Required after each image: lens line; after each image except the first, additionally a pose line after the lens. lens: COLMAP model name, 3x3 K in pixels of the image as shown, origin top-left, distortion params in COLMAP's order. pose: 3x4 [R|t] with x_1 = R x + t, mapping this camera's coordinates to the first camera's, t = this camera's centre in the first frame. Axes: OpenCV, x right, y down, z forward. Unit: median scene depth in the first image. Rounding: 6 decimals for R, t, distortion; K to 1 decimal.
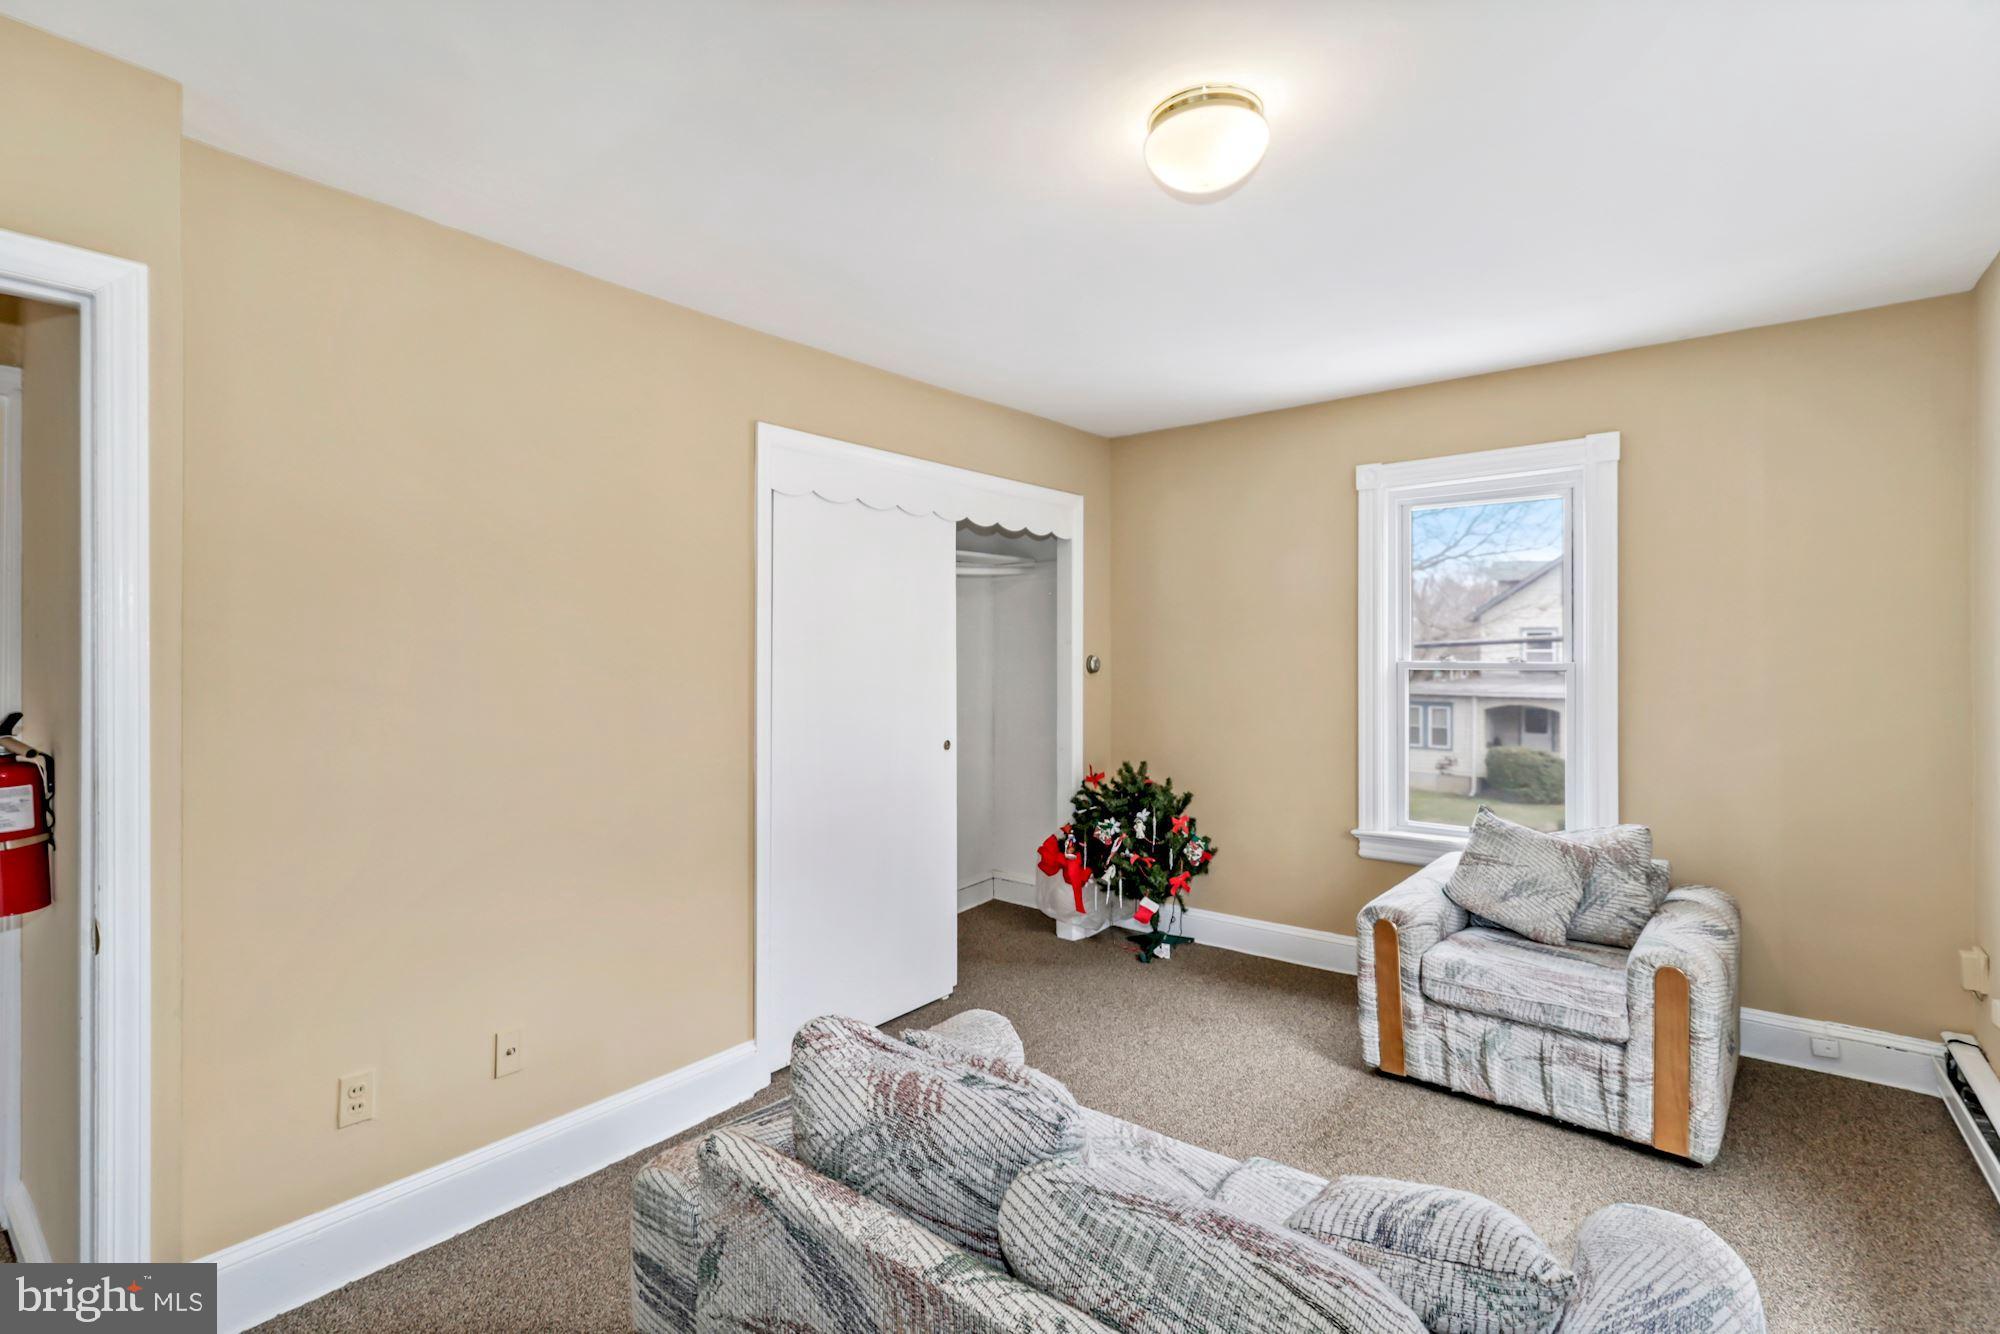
lens RADIAL K [[923.7, 0, 1004.9], [0, 923.7, 645.4], [0, 0, 1]] dist [0.000988, 0.000374]
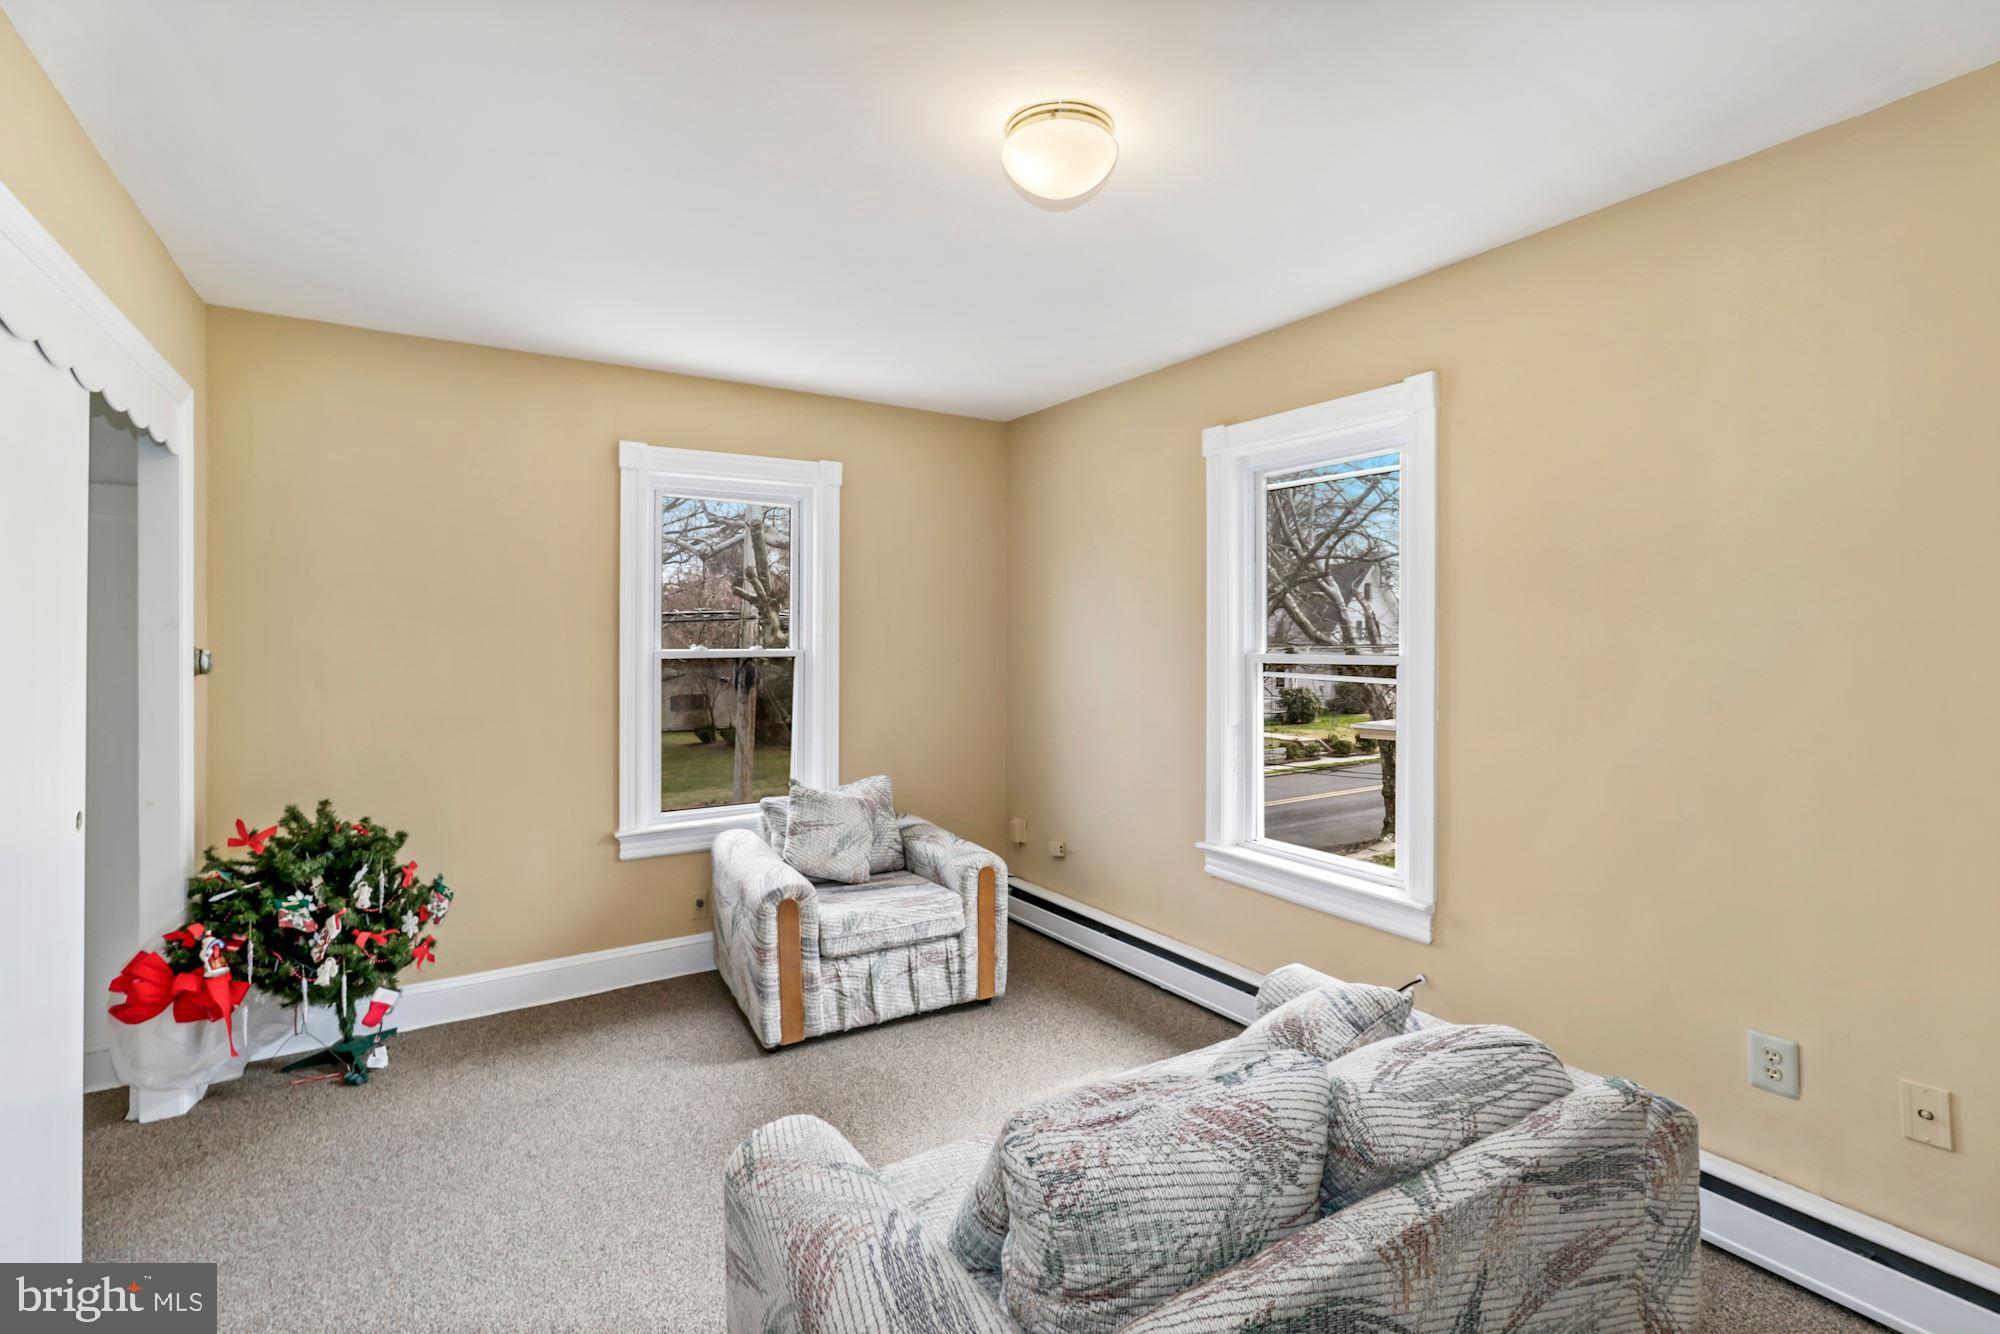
lens RADIAL K [[923.7, 0, 1004.9], [0, 923.7, 645.4], [0, 0, 1]] dist [0.000988, 0.000374]
pose [[0.327124, -0.003809, 0.944974, -0.510018], [-0.003820, 0.999978, 0.005353, 0.006847], [-0.944974, -0.005361, 0.327102, 0.452217]]
